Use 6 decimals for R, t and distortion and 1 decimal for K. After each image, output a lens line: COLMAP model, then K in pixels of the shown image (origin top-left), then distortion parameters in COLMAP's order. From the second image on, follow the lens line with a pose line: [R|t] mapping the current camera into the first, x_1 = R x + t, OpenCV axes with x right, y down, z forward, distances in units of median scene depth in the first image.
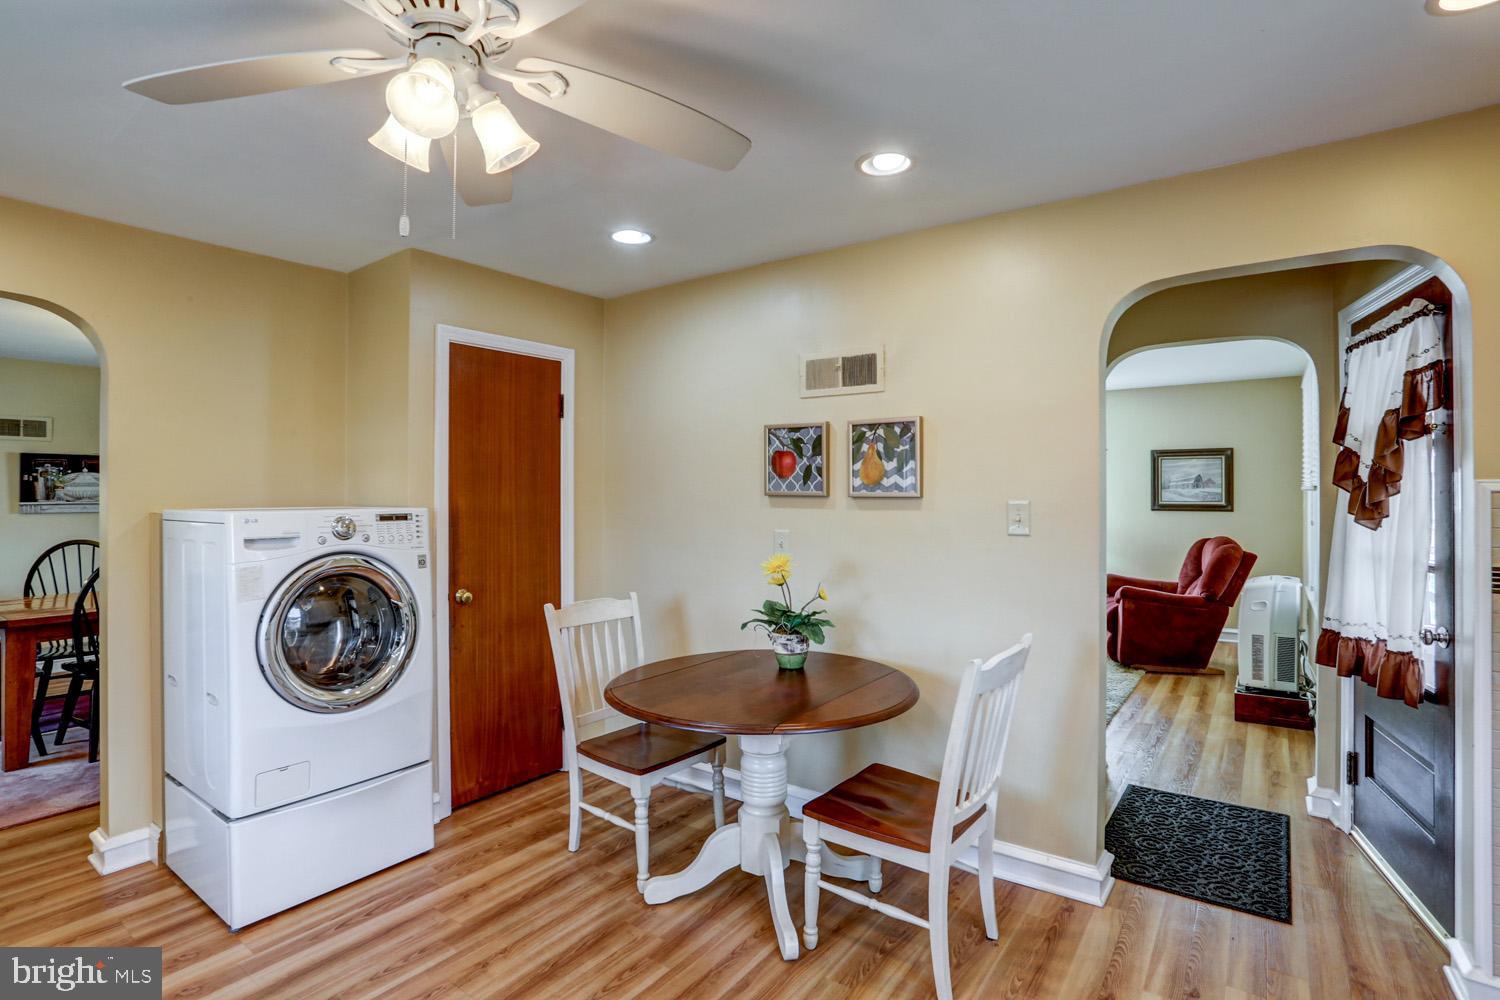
lens RADIAL K [[730.3, 0, 750.3], [0, 730.3, 486.8], [0, 0, 1]] dist [-0.074625, 0.032091]
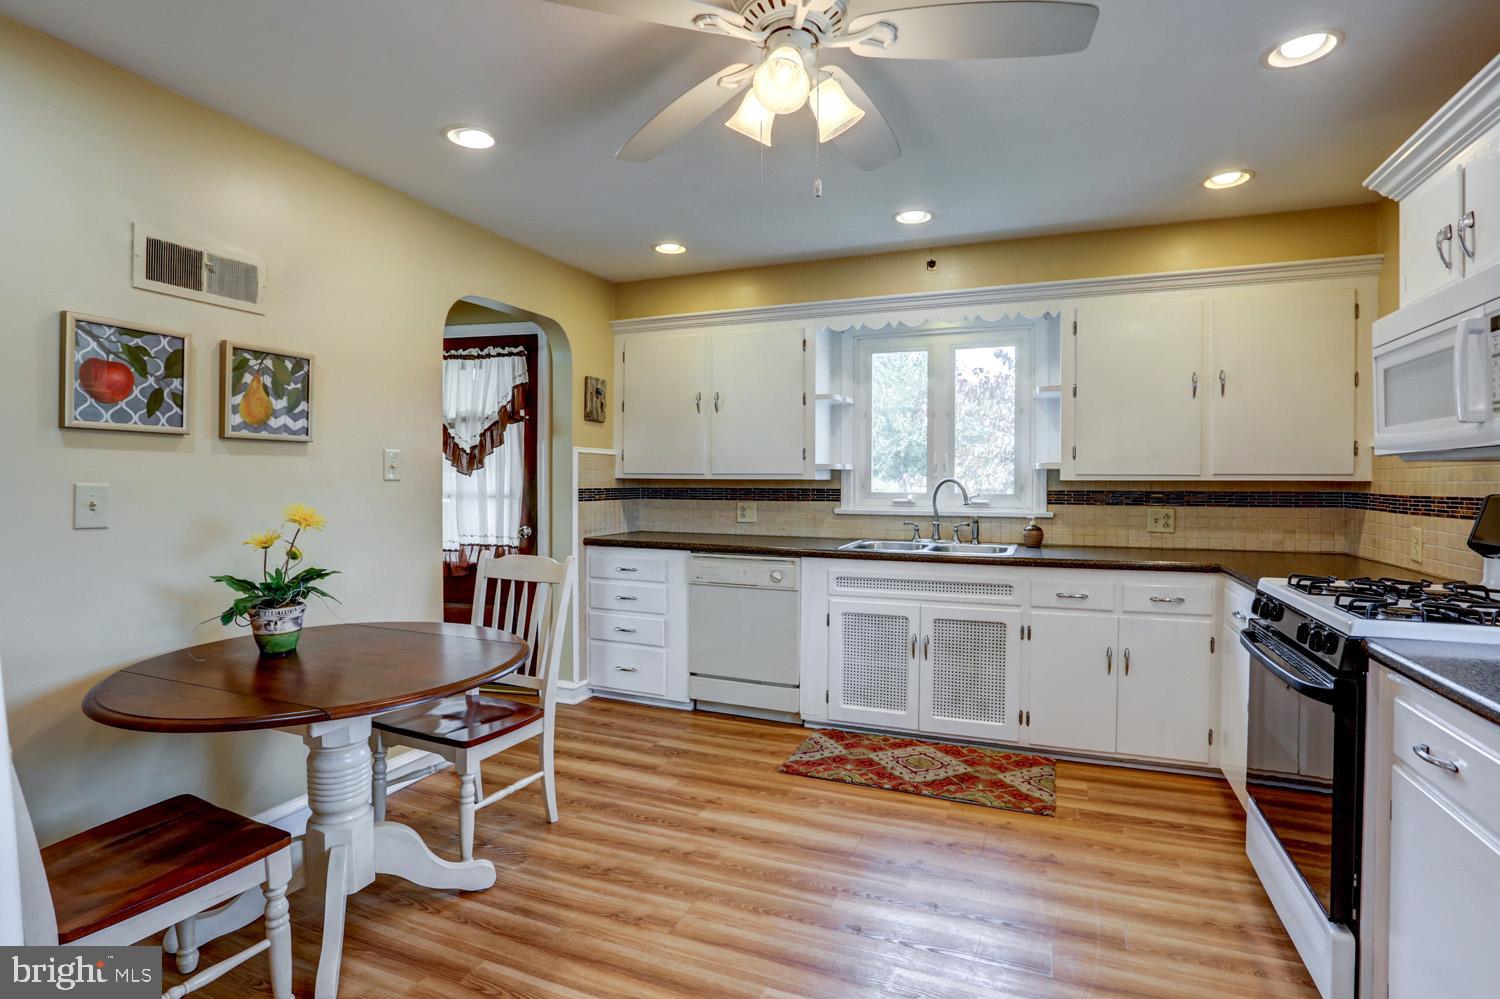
lens RADIAL K [[730.3, 0, 750.3], [0, 730.3, 486.3], [0, 0, 1]] dist [-0.074625, 0.032091]
pose [[-0.233582, -0.009034, 0.972295, -0.705899], [-0.011328, 0.999914, 0.006570, 0.052655], [-0.972271, -0.009479, -0.233665, 0.604467]]
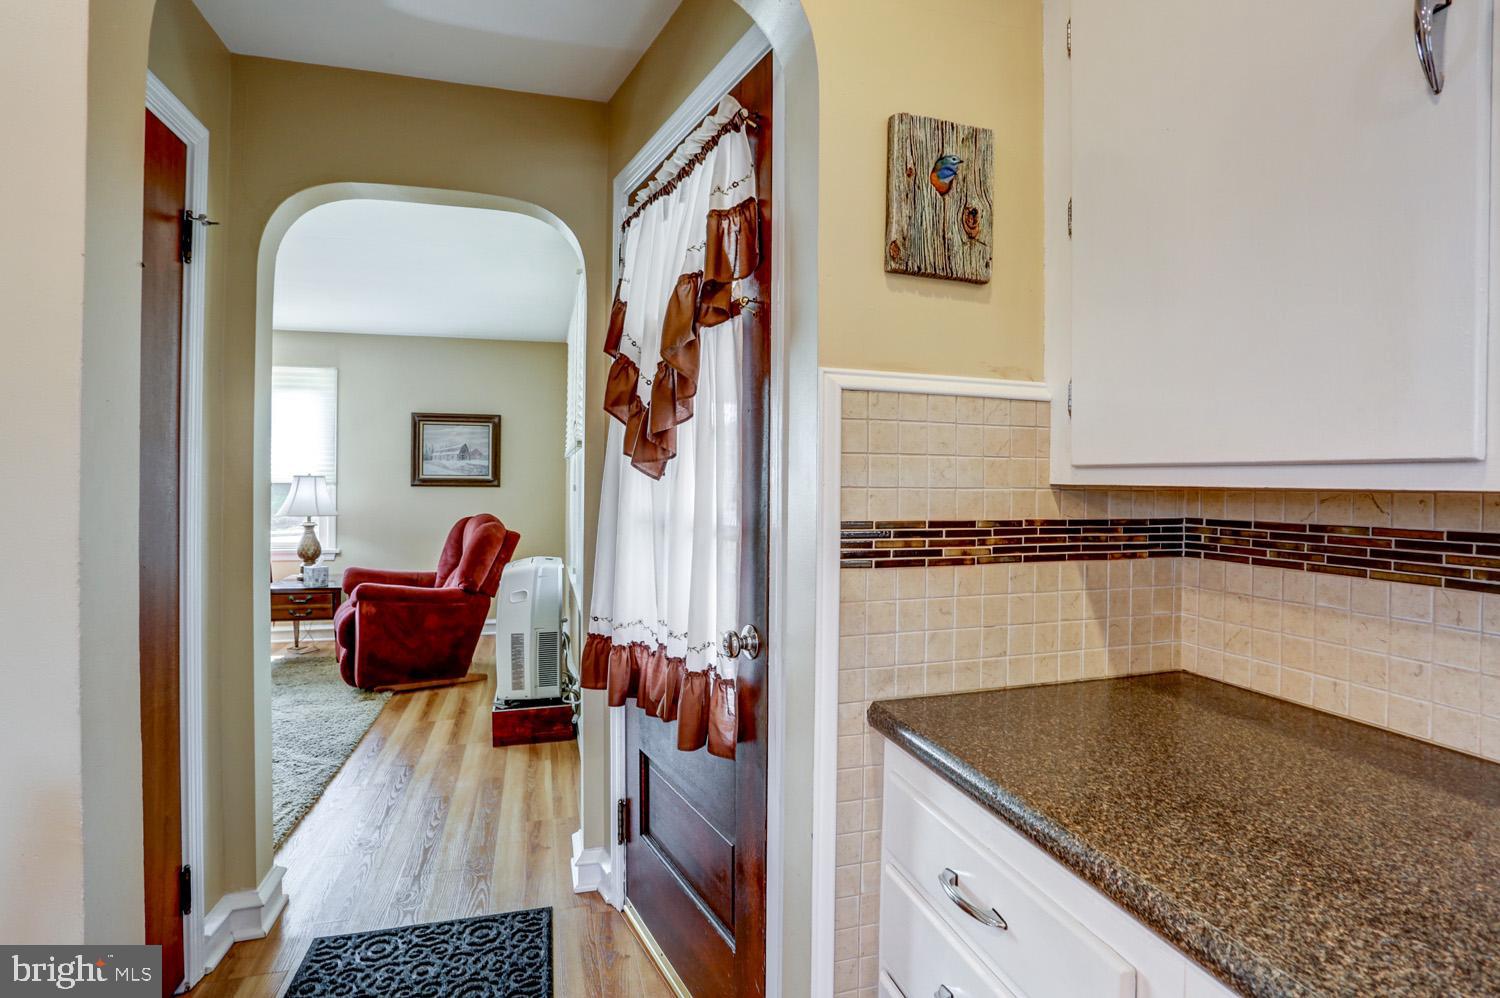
lens RADIAL K [[730.3, 0, 750.3], [0, 730.3, 485.8], [0, 0, 1]] dist [-0.074625, 0.032091]
pose [[0.612958, 0.002451, 0.790112, 0.329694], [-0.012613, 0.999898, 0.006684, 0.049597], [-0.790015, -0.014063, 0.612927, 0.417070]]
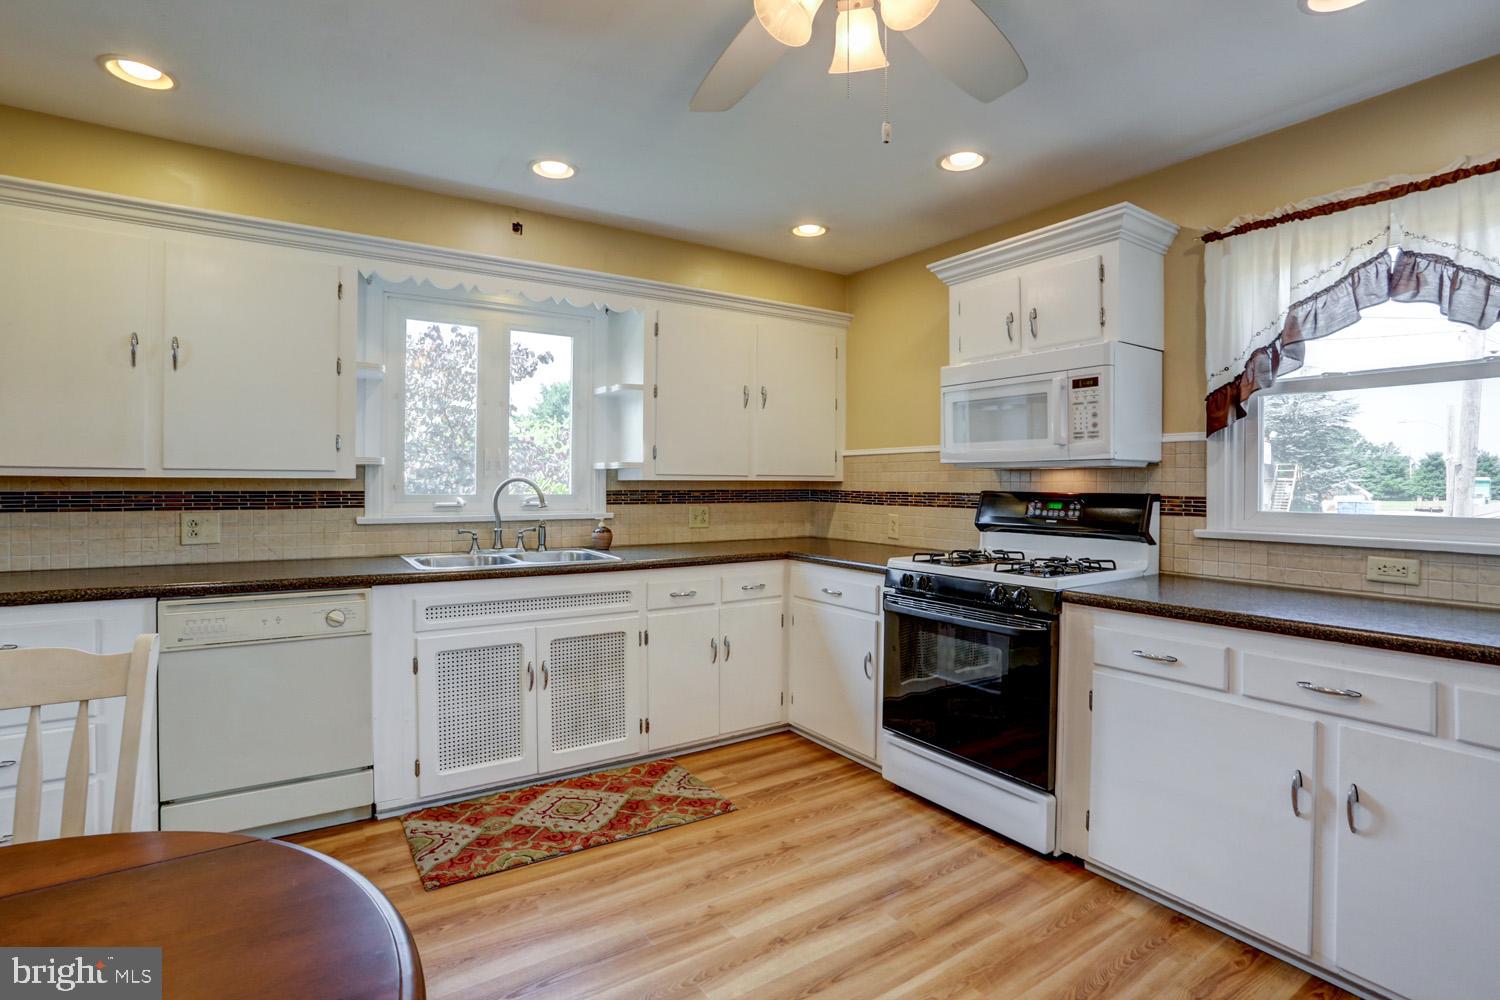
lens RADIAL K [[730.3, 0, 750.3], [0, 730.3, 486.8], [0, 0, 1]] dist [-0.074625, 0.032091]
pose [[-0.936620, -0.007219, 0.350273, -0.282659], [-0.008384, 0.999963, -0.001809, 0.056143], [-0.350247, -0.004631, -0.936646, 0.872142]]
